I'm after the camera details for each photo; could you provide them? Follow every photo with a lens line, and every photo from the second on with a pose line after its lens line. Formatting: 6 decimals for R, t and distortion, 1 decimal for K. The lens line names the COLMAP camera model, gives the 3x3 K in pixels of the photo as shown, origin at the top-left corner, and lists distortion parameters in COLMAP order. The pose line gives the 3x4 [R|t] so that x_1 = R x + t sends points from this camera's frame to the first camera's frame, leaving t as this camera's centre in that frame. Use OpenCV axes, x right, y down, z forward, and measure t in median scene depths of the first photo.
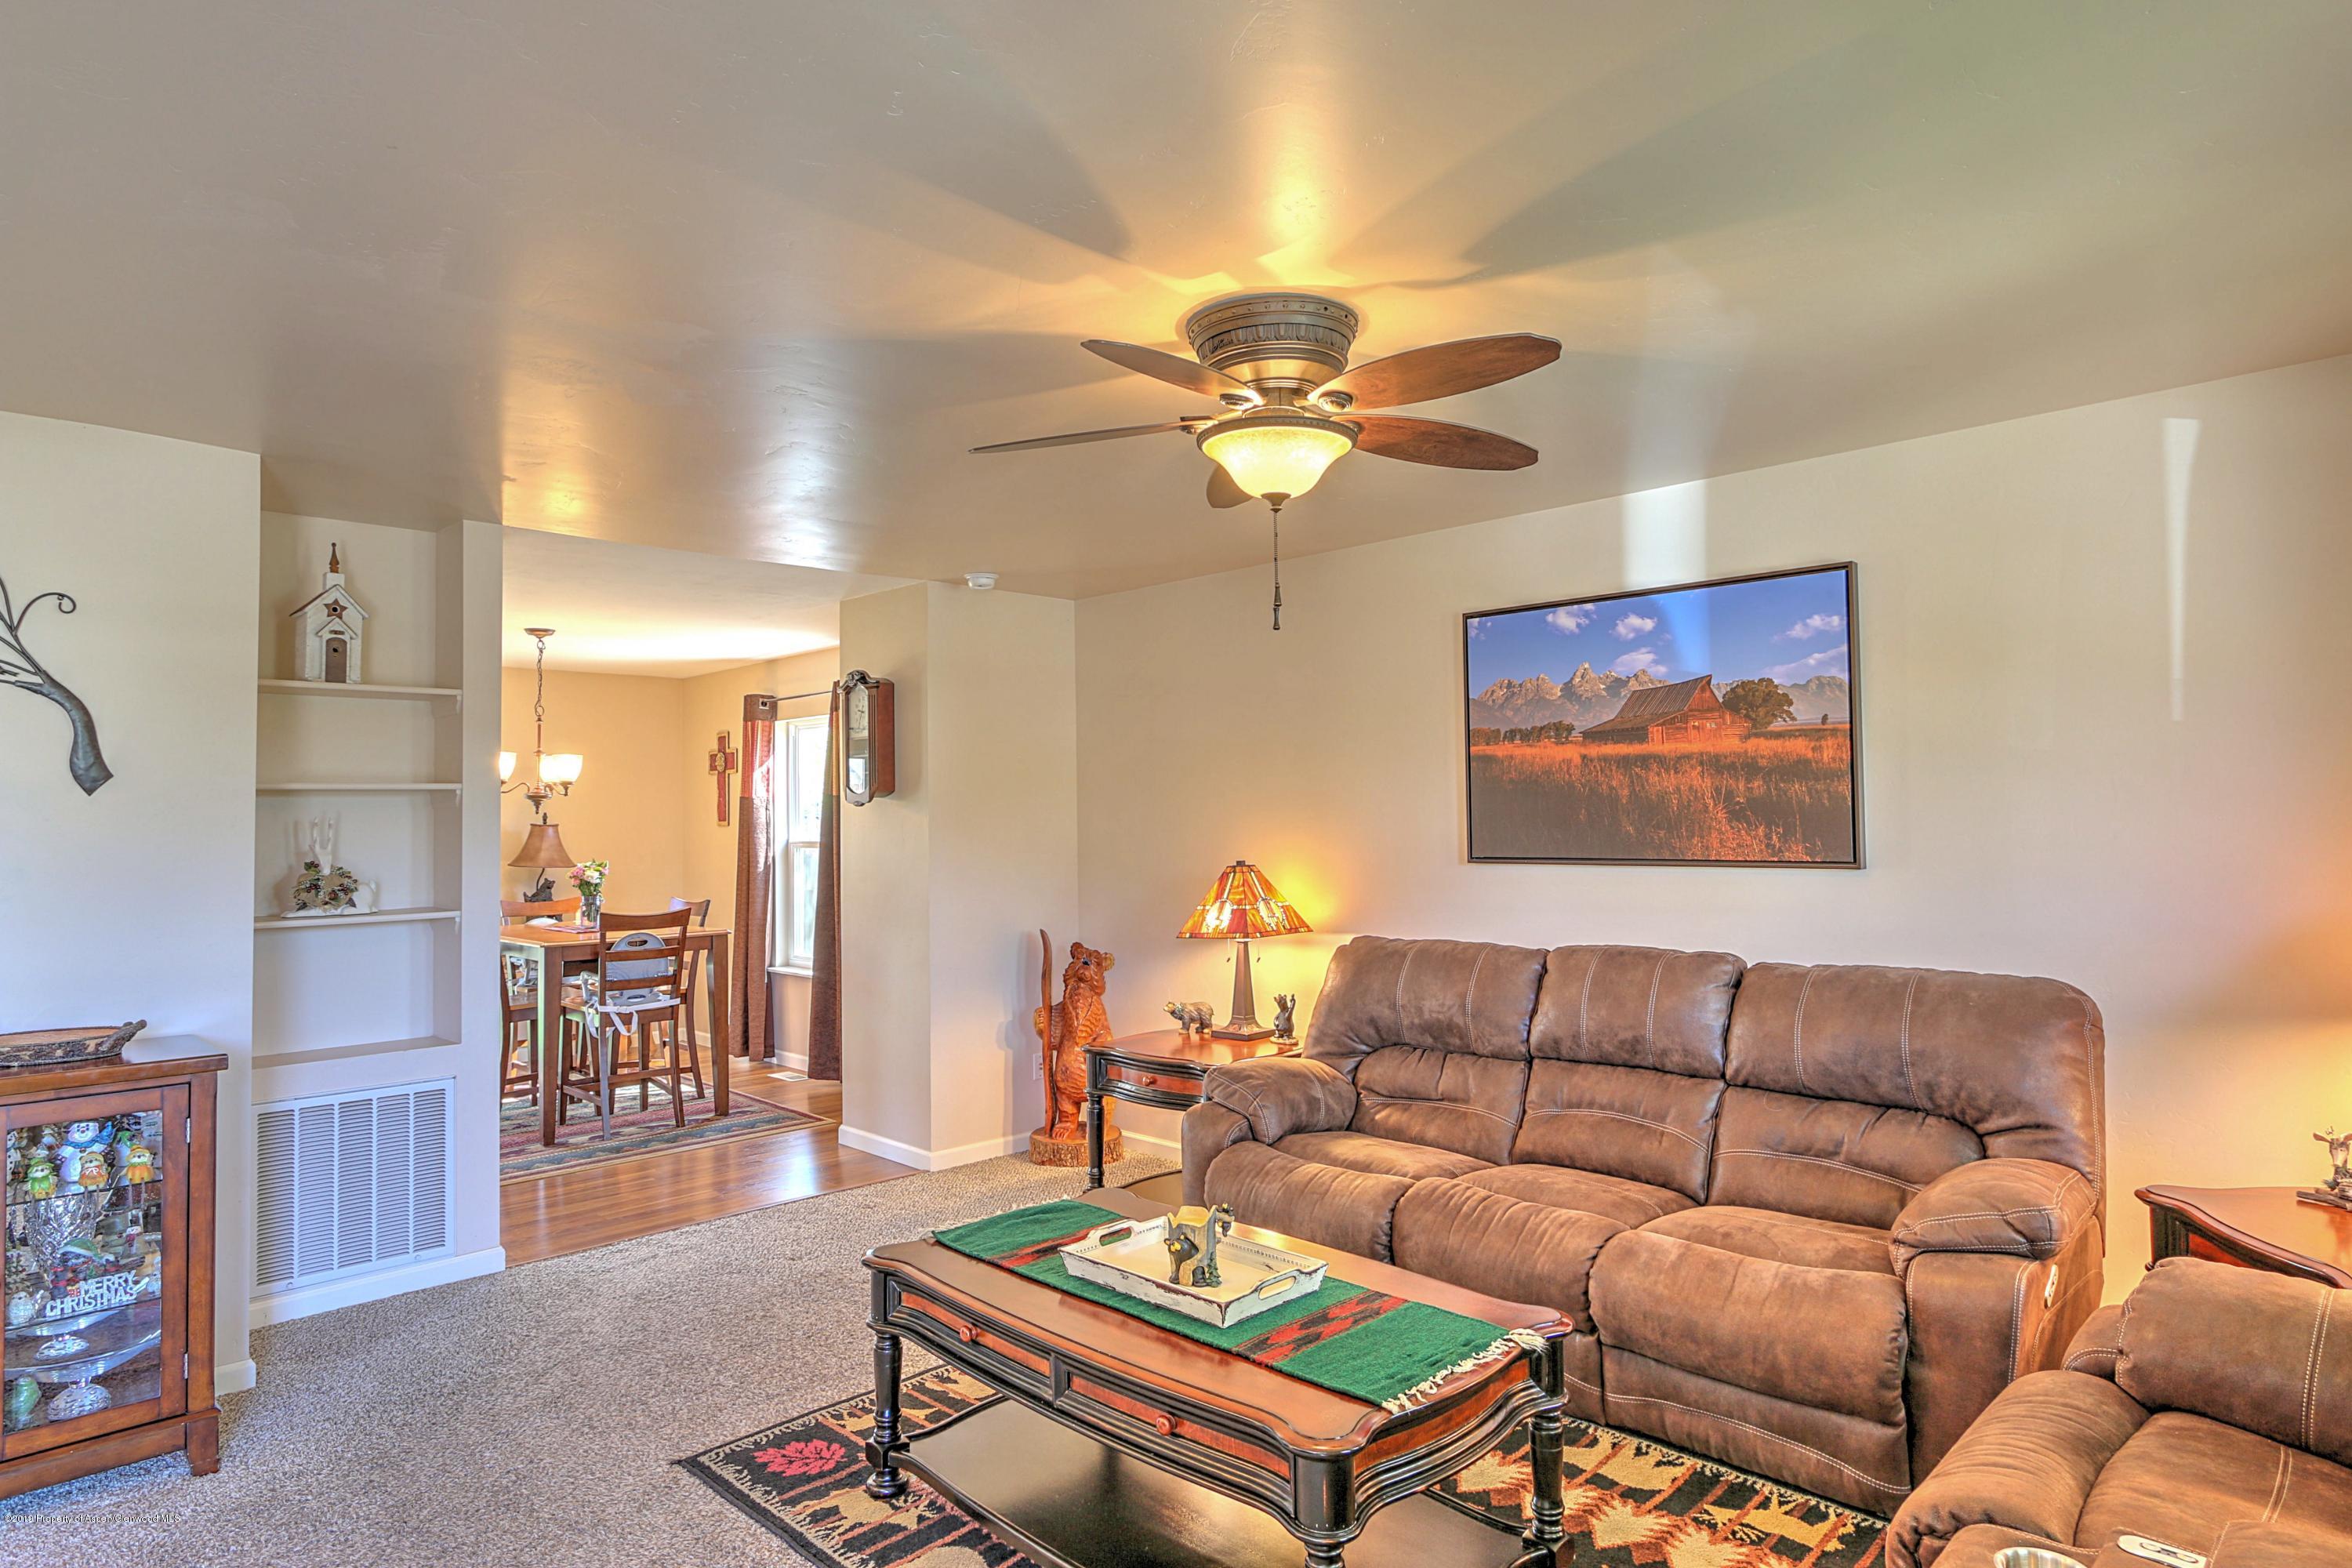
lens RADIAL K [[1340.8, 0, 1176.0], [0, 1340.8, 784.0], [0, 0, 1]] dist [-0.005168, 0.001259]
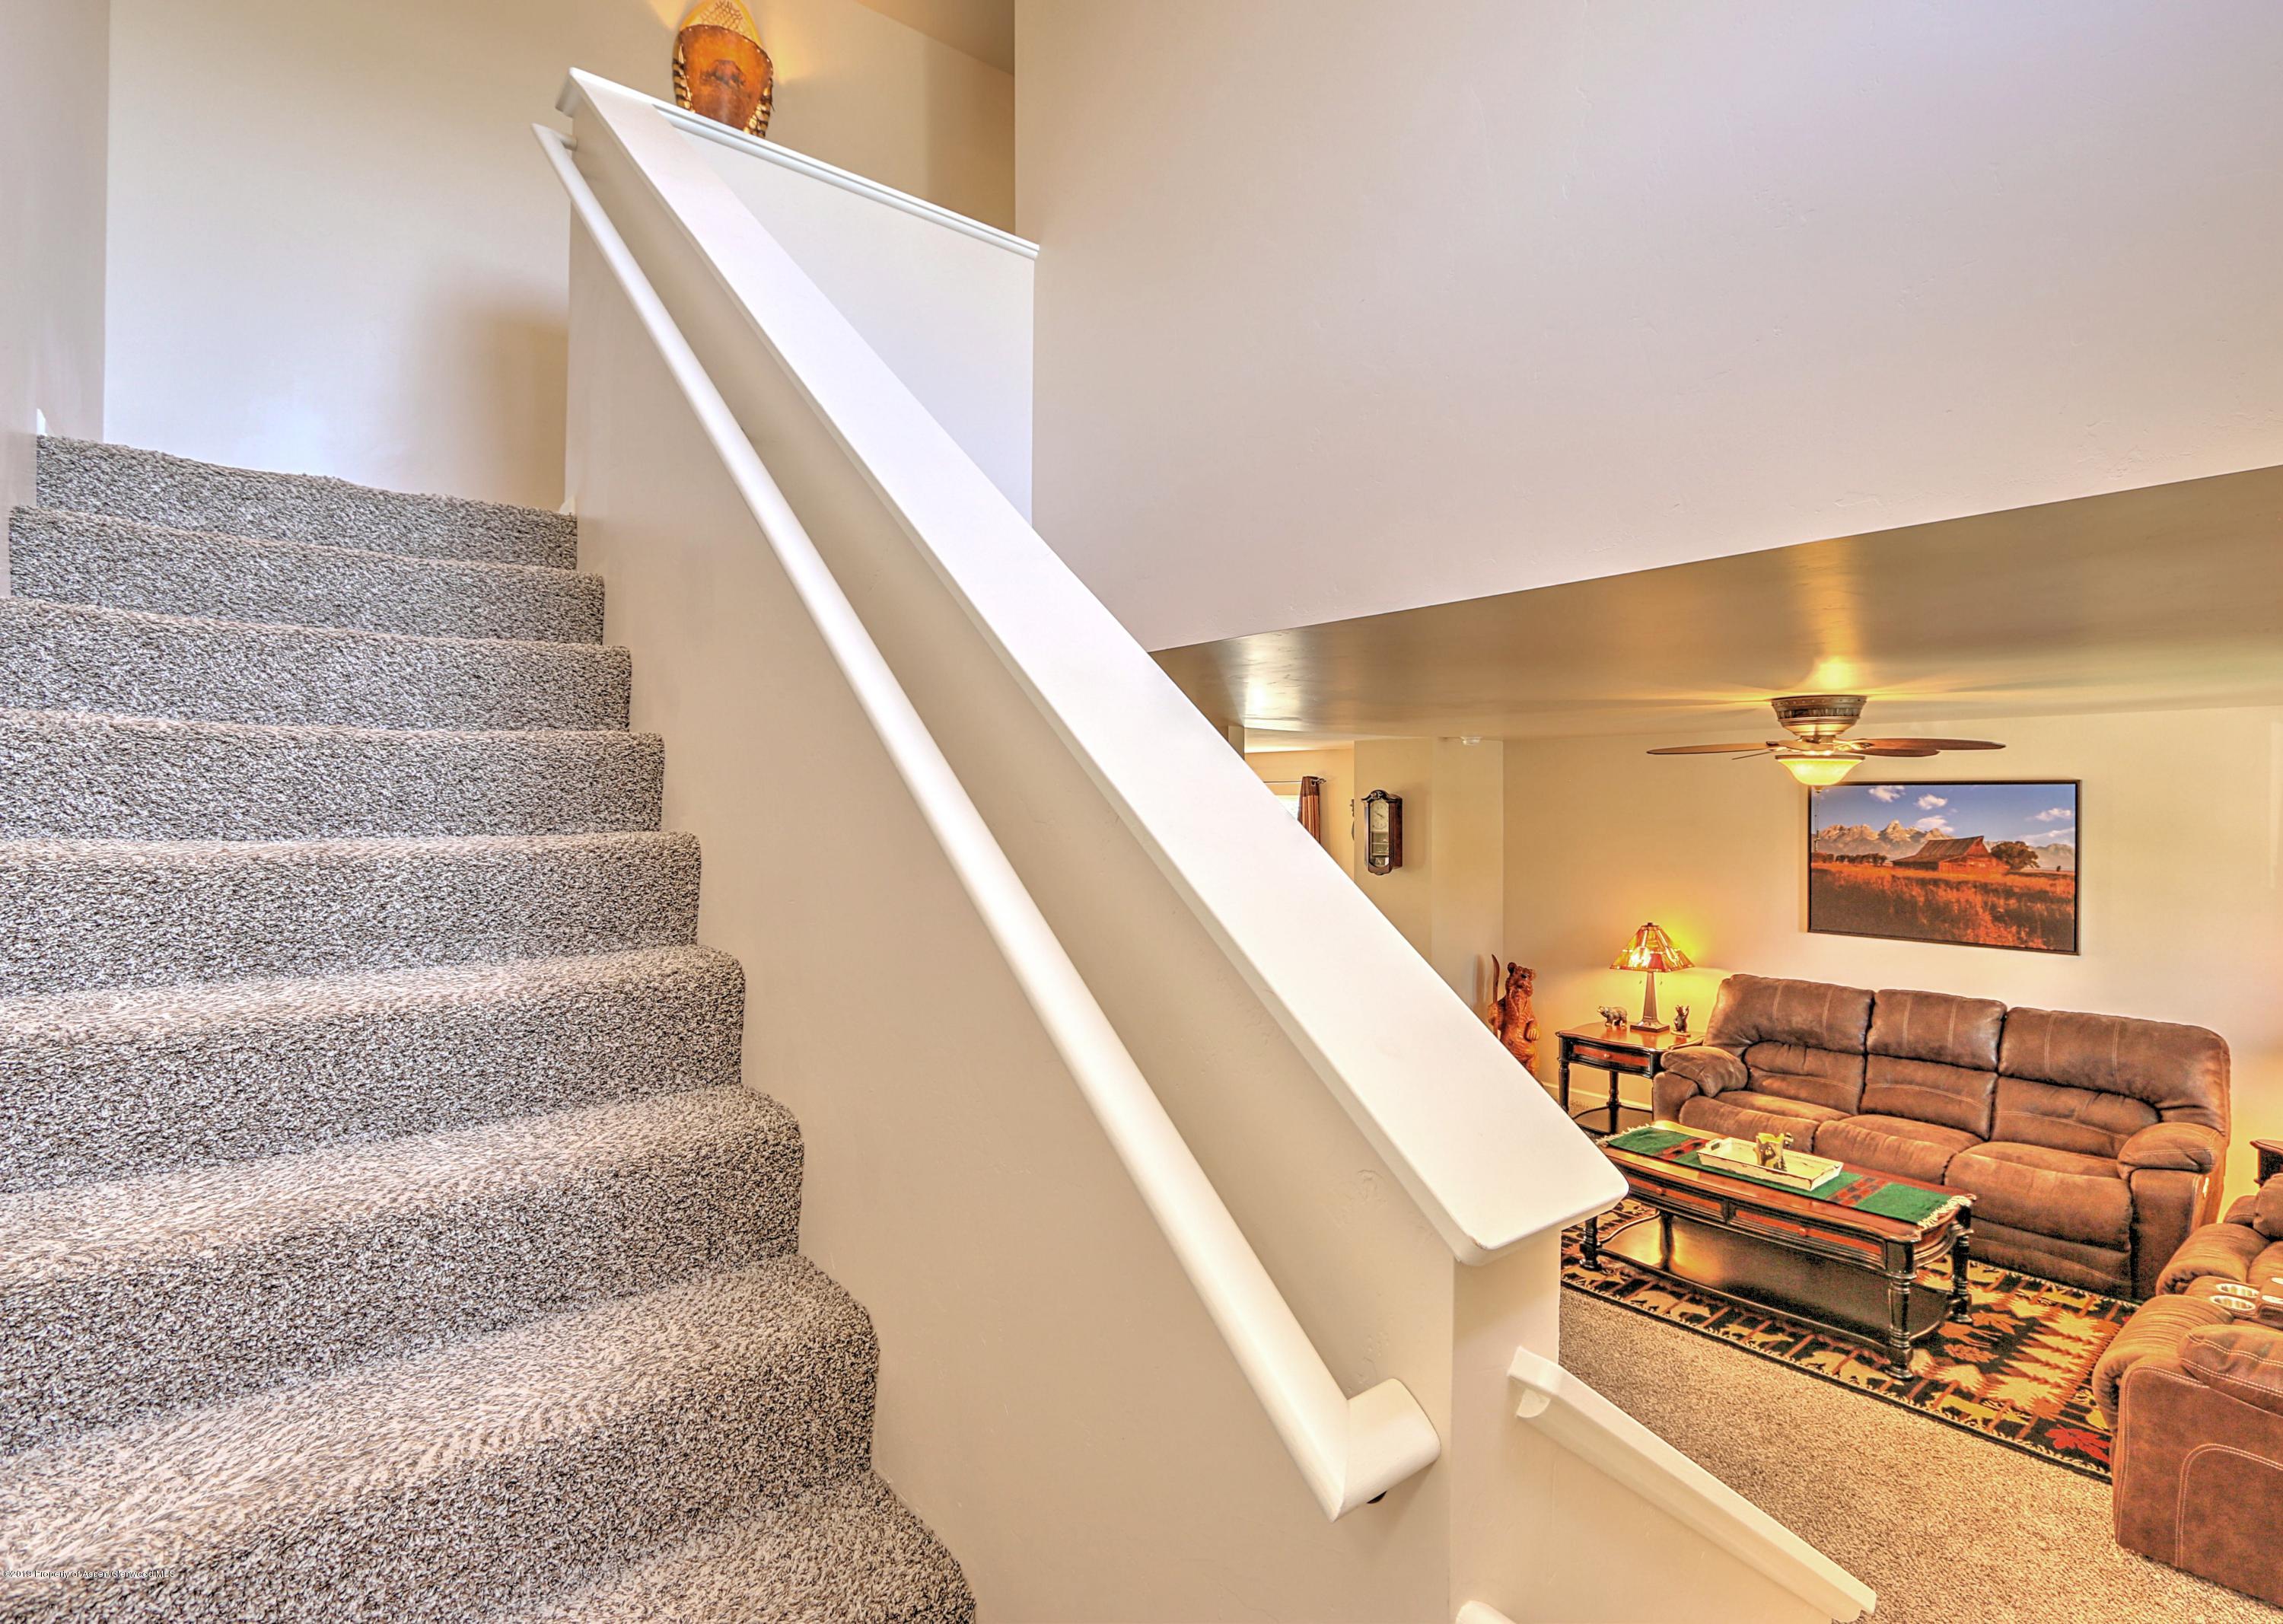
lens RADIAL K [[1134.2, 0, 1212.5], [0, 1134.2, 808.4], [0, 0, 1]] dist [-0.000828, -0.005714]
pose [[0.997252, 0.015291, -0.072482, -0.516360], [-0.012630, 0.999234, 0.037035, -0.169402], [0.072993, -0.036018, 0.996682, -0.555284]]
